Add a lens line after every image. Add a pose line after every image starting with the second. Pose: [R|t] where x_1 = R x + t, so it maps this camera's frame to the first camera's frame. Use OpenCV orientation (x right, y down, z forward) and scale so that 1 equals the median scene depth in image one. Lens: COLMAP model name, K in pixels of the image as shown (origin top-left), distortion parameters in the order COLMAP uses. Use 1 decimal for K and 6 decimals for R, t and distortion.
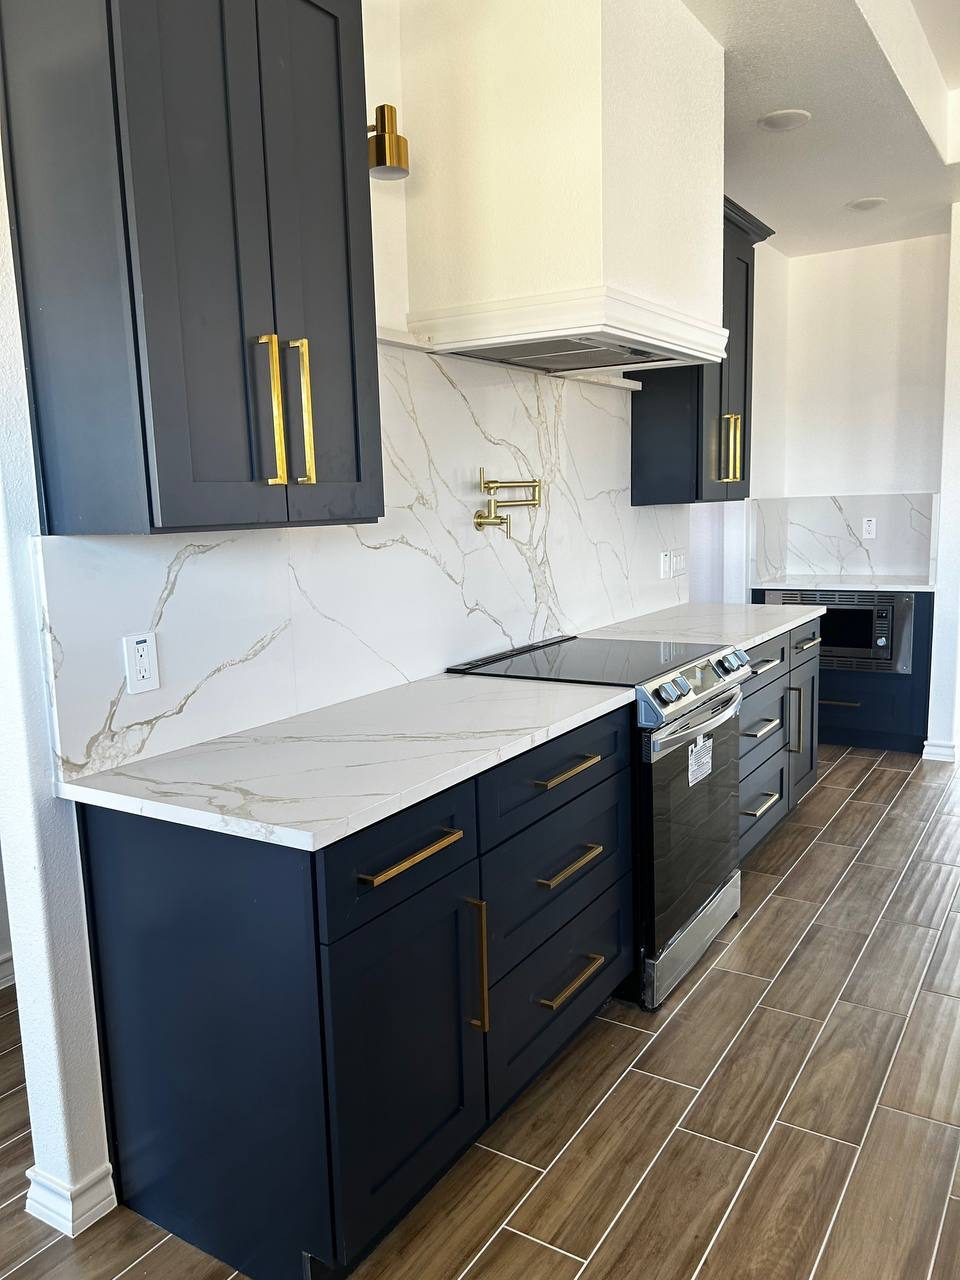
lens RADIAL K [[974.7, 0, 479.6], [0, 974.7, 654.8], [0, 0, 1]] dist [0.026609, -0.005863]
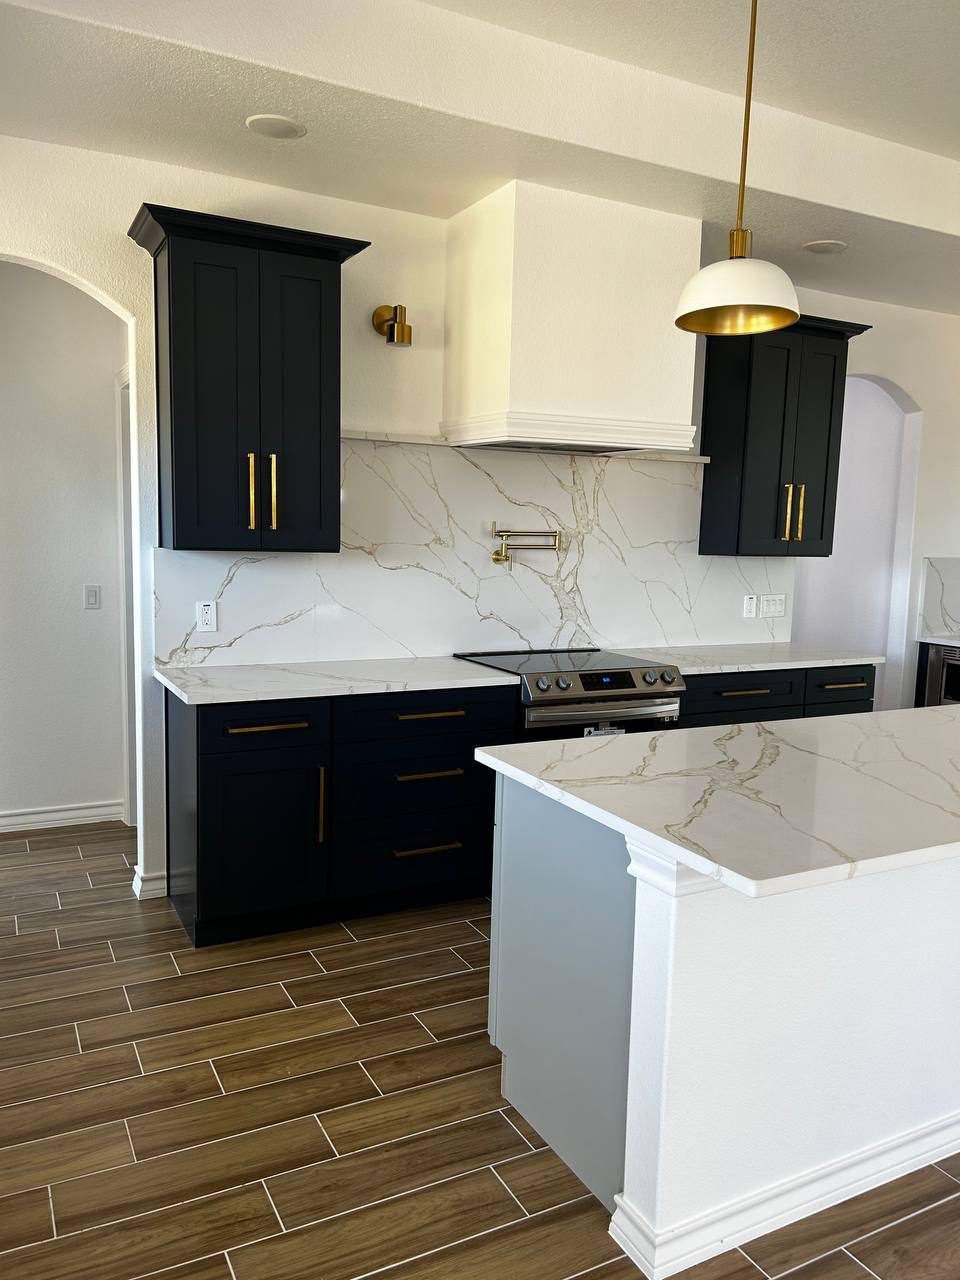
lens RADIAL K [[970.8, 0, 480.0], [0, 970.8, 640.0], [0, 0, 1]] dist [0.045877, -0.051677]
pose [[0.865869, 0.108789, -0.488300, 0.700813], [-0.128781, 0.991645, -0.007429, -0.000513], [0.483412, 0.069316, 0.872644, -0.272677]]
